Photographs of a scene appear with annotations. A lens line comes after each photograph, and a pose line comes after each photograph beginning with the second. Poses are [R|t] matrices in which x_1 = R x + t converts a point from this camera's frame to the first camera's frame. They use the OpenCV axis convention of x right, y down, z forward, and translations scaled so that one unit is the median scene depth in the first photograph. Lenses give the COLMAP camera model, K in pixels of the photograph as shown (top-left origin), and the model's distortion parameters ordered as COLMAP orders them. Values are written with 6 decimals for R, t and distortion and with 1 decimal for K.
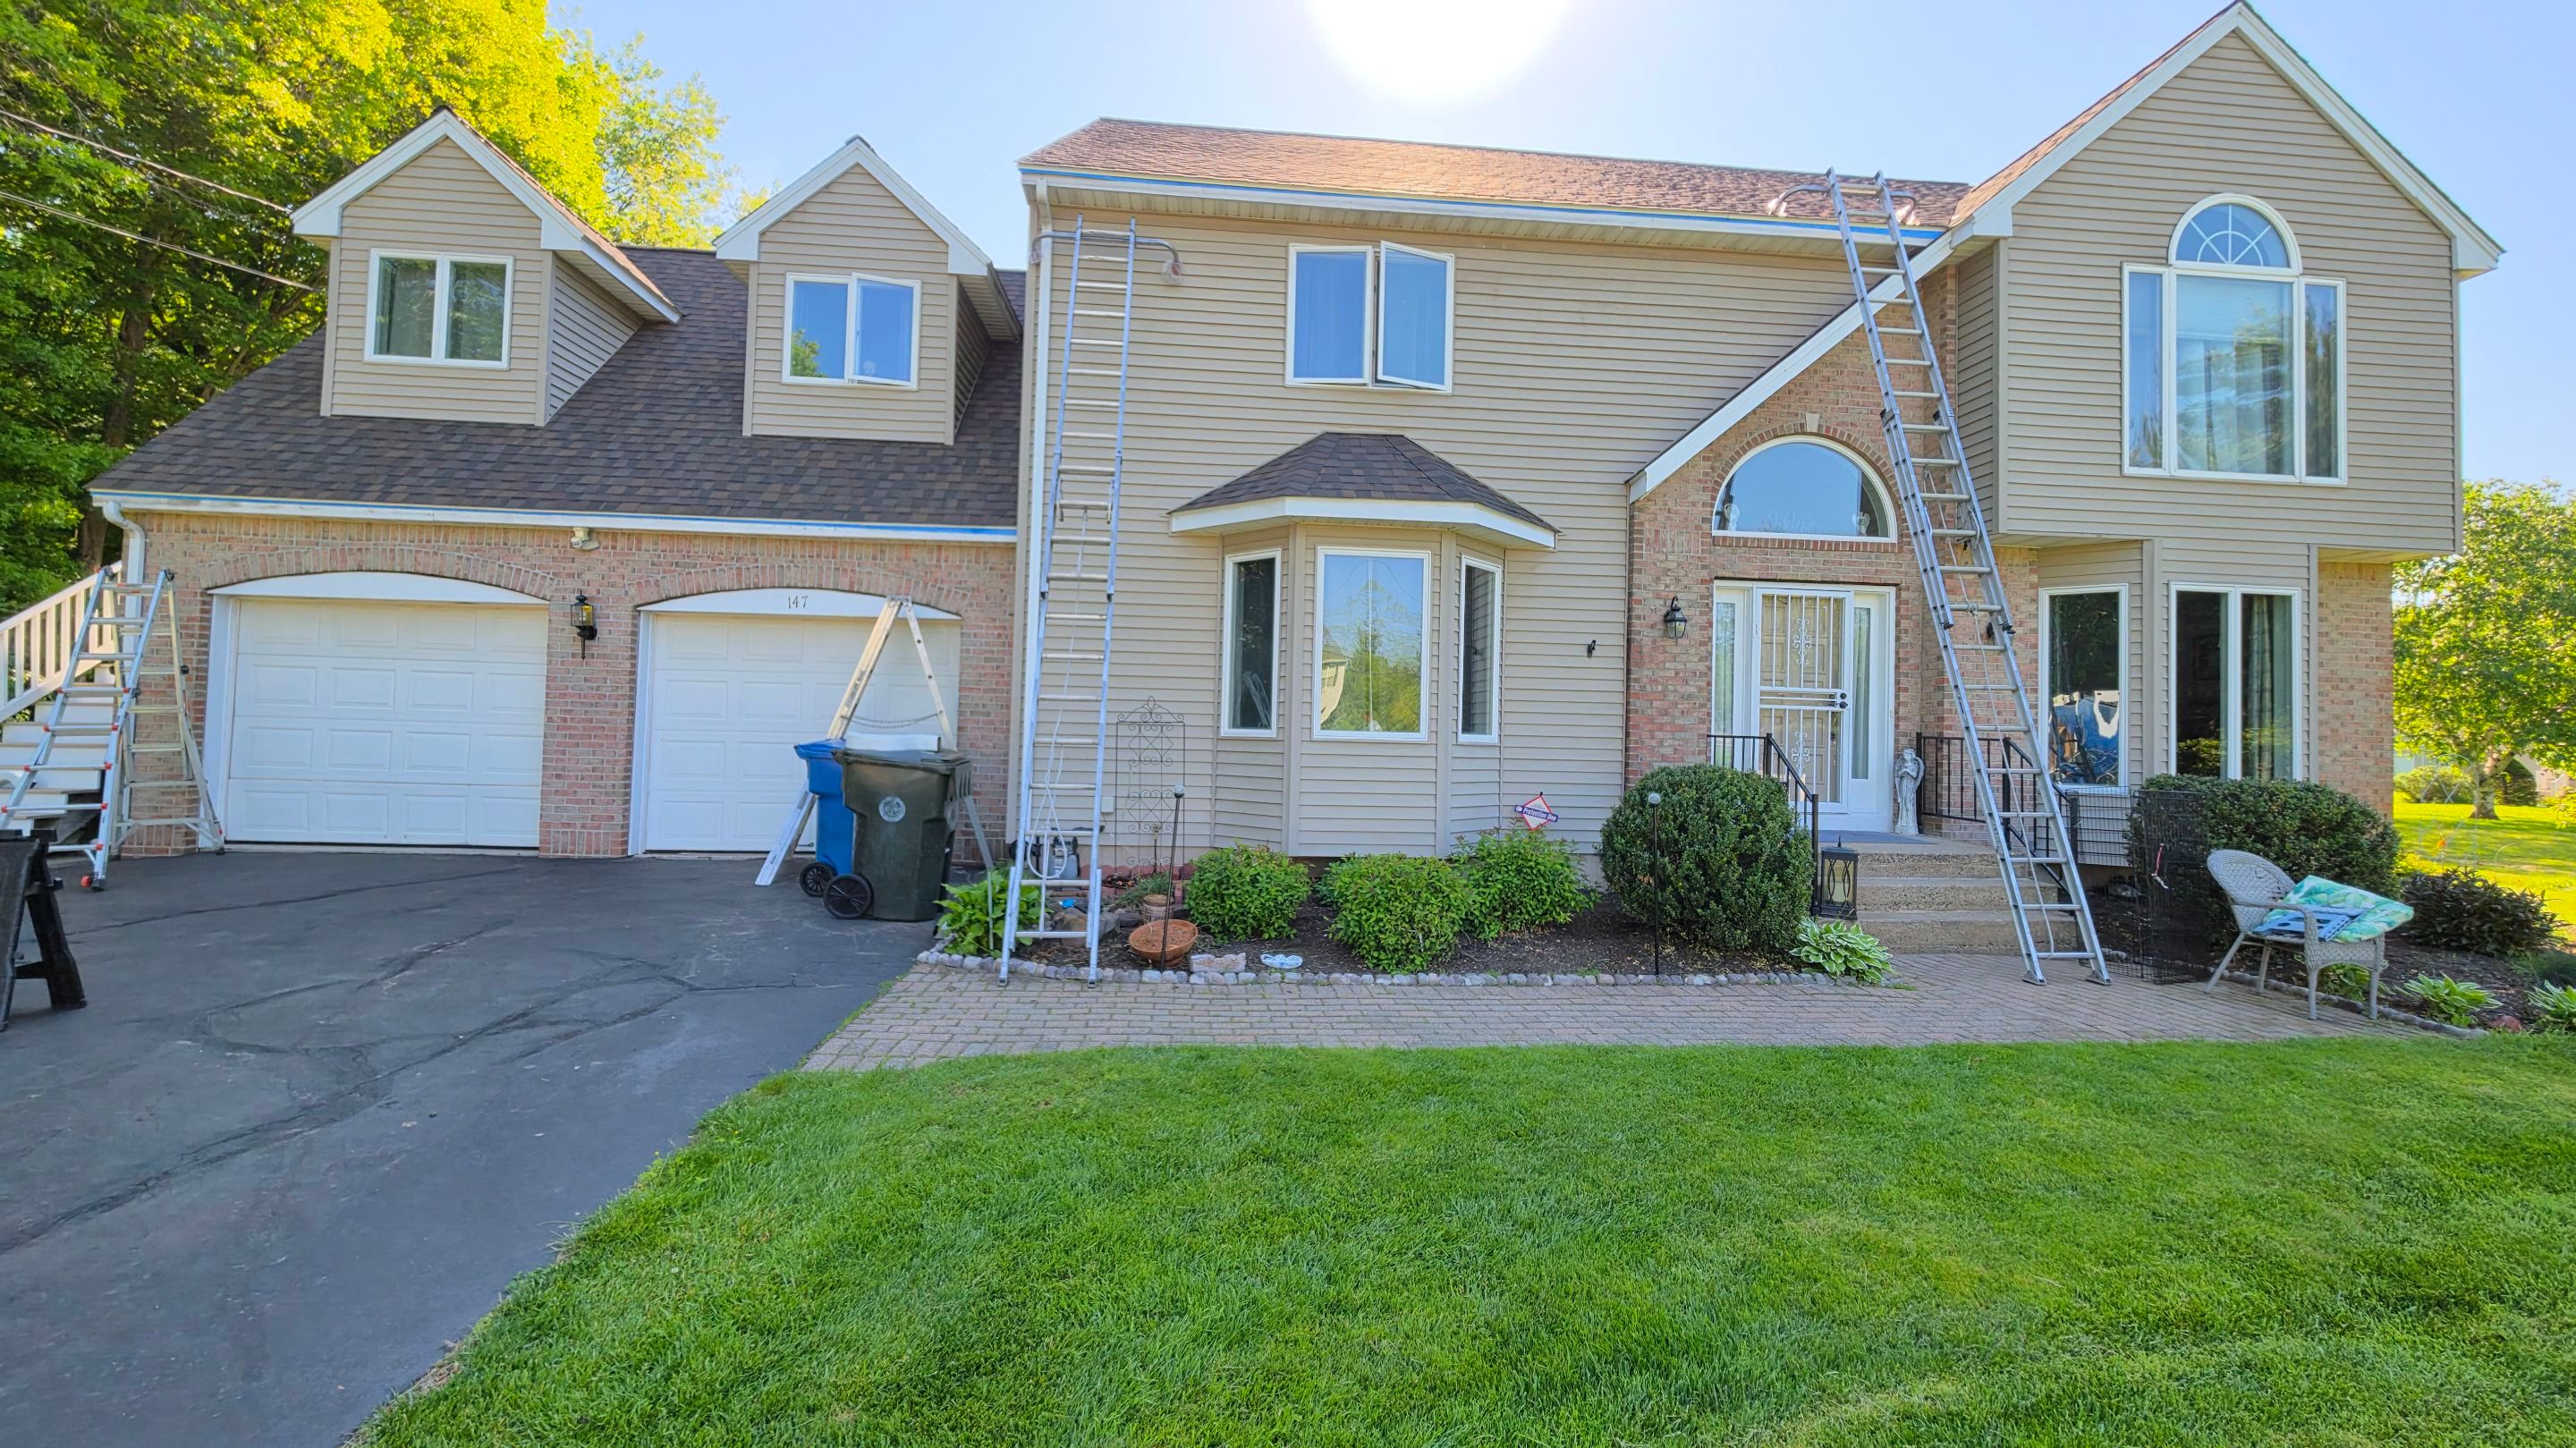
lens RADIAL K [[1022.4, 0, 1284.8], [0, 1022.4, 696.5], [0, 0, 1]] dist [0.002614, 0.000299]
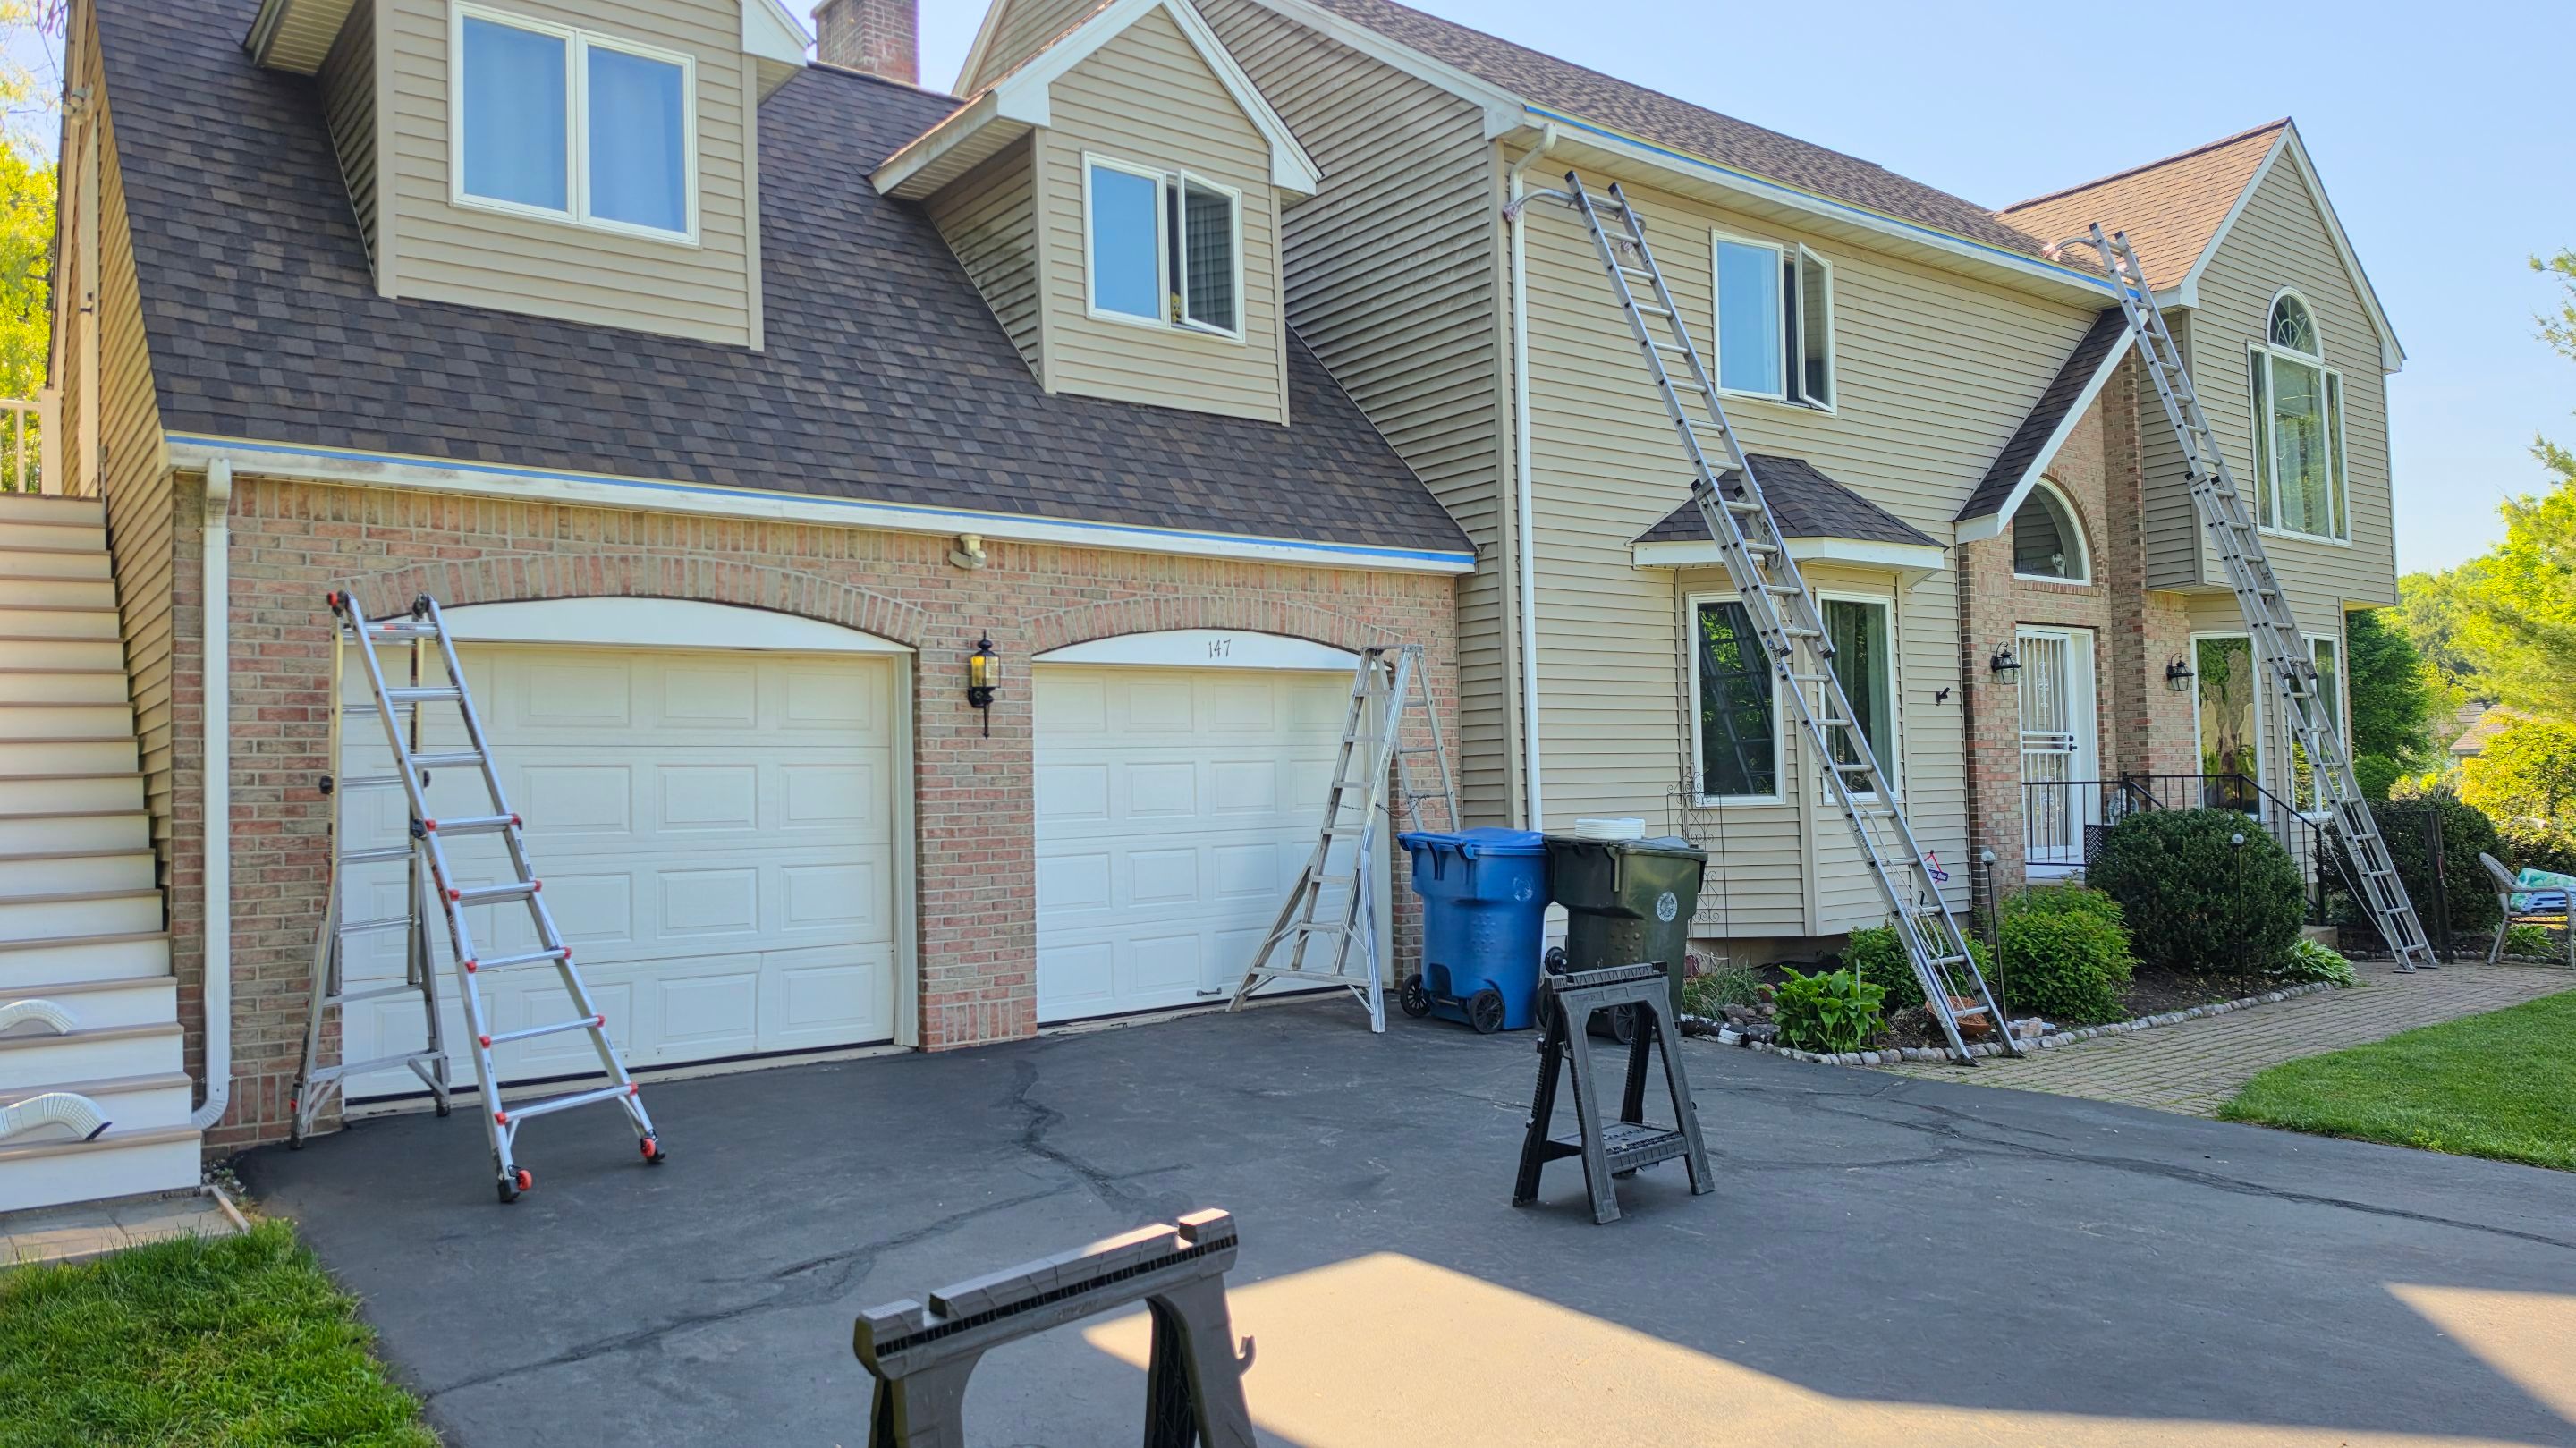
lens RADIAL K [[1751.9, 0, 1283.0], [0, 1751.9, 724.5], [0, 0, 1]] dist [0.086881, -0.088670]
pose [[0.837106, -0.024161, 0.546507, -1.115132], [0.029630, 0.999560, -0.001196, -0.037250], [-0.546238, 0.017194, 0.837454, -0.037346]]
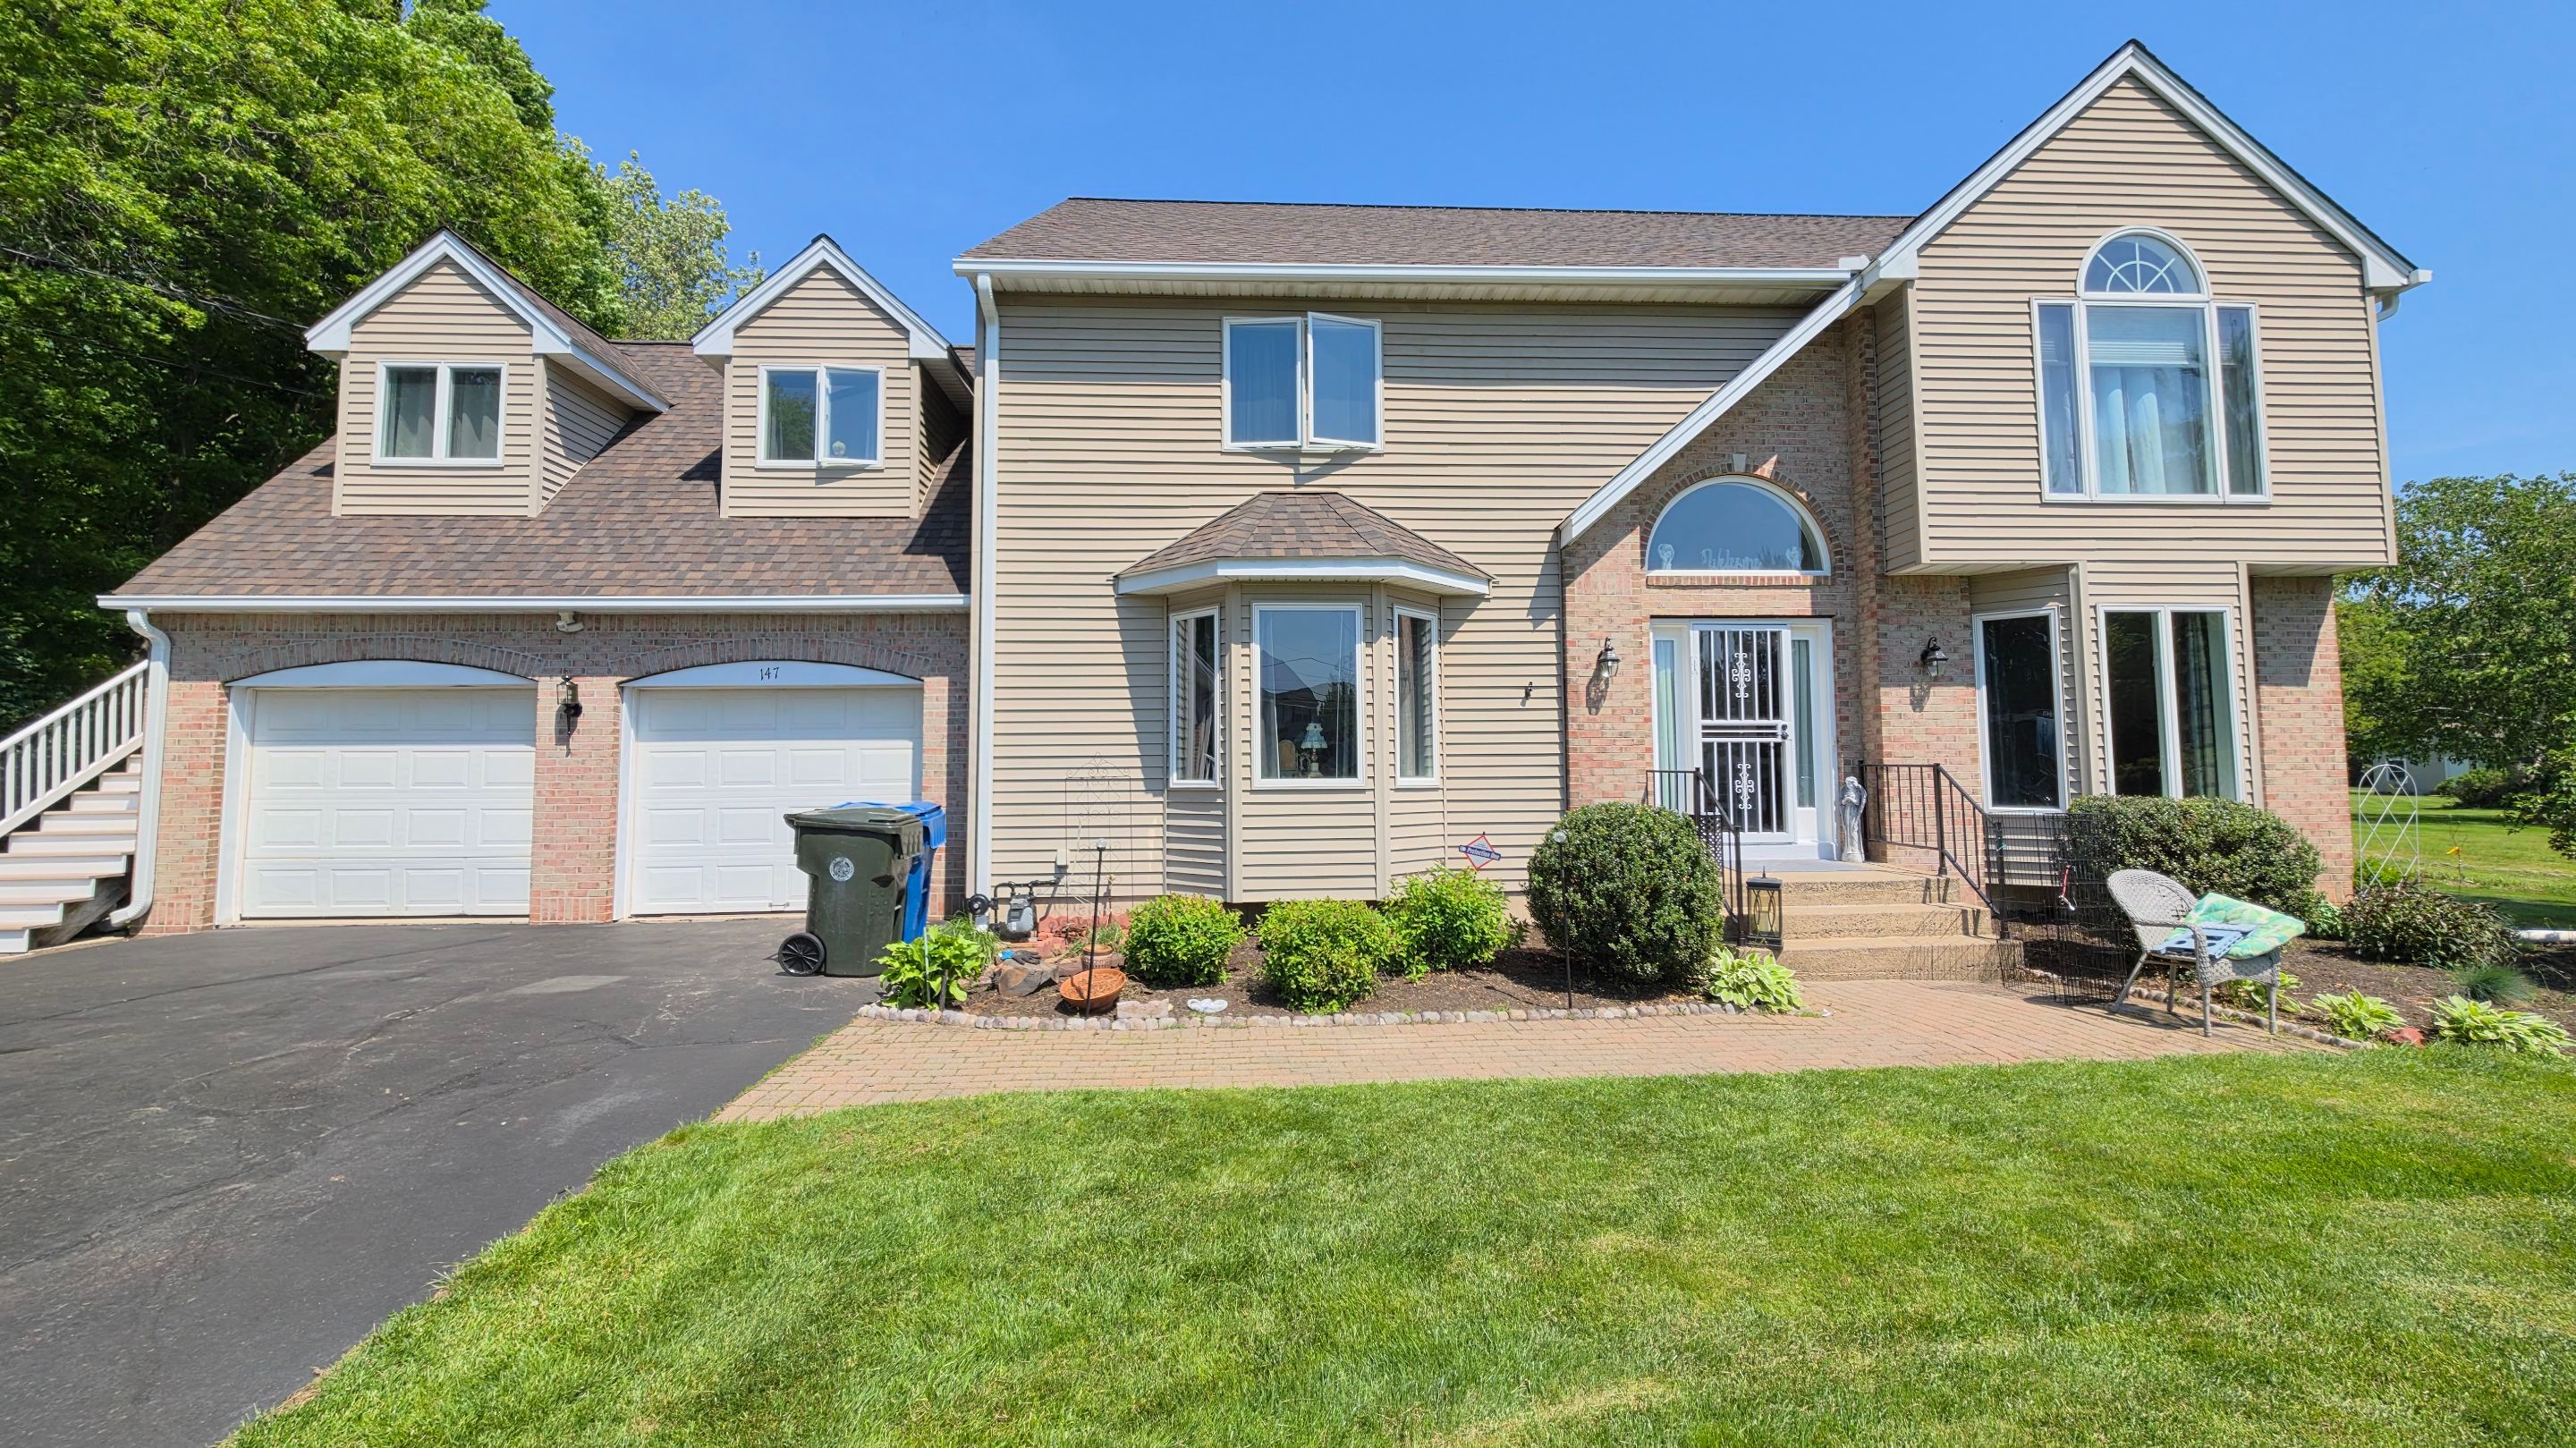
lens RADIAL K [[1021.8, 0, 1283.9], [0, 1021.8, 696.7], [0, 0, 1]] dist [0.004567, 0.000047]
pose [[0.998881, -0.036246, -0.030373, 0.085480], [0.035032, 0.998603, -0.039565, -0.008119], [0.031765, 0.038457, 0.998755, -0.035881]]
